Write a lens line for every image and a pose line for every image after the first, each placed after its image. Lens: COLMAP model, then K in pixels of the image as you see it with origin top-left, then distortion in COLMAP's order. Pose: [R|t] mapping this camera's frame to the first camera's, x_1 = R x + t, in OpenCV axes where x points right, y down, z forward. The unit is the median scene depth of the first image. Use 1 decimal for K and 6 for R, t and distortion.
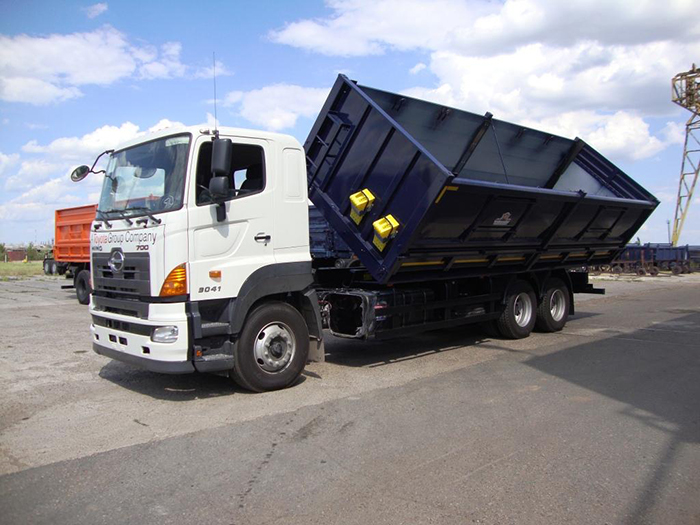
lens RADIAL K [[606.9, 0, 350.0], [0, 606.9, 262.5], [0, 0, 1]] dist [-0.000398, -0.001258]
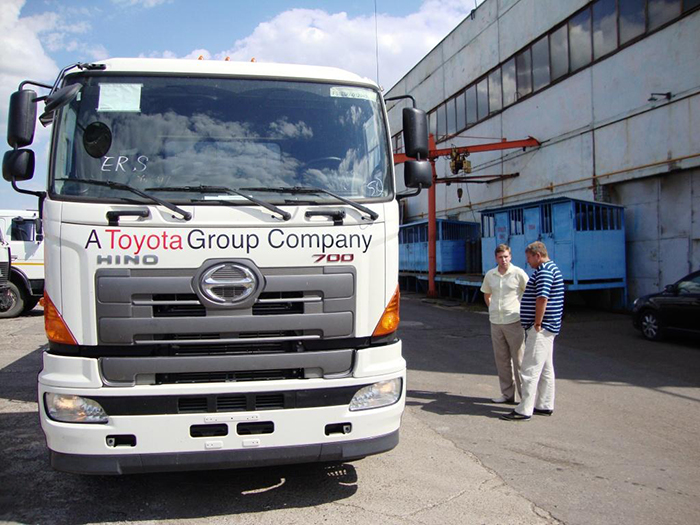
lens RADIAL K [[606.9, 0, 350.0], [0, 606.9, 262.5], [0, 0, 1]] dist [-0.000398, -0.001258]
pose [[0.551853, -0.002538, 0.833937, -0.832358], [0.024072, 0.999627, -0.012887, -0.012136], [-0.833594, 0.027186, 0.551709, 0.658939]]
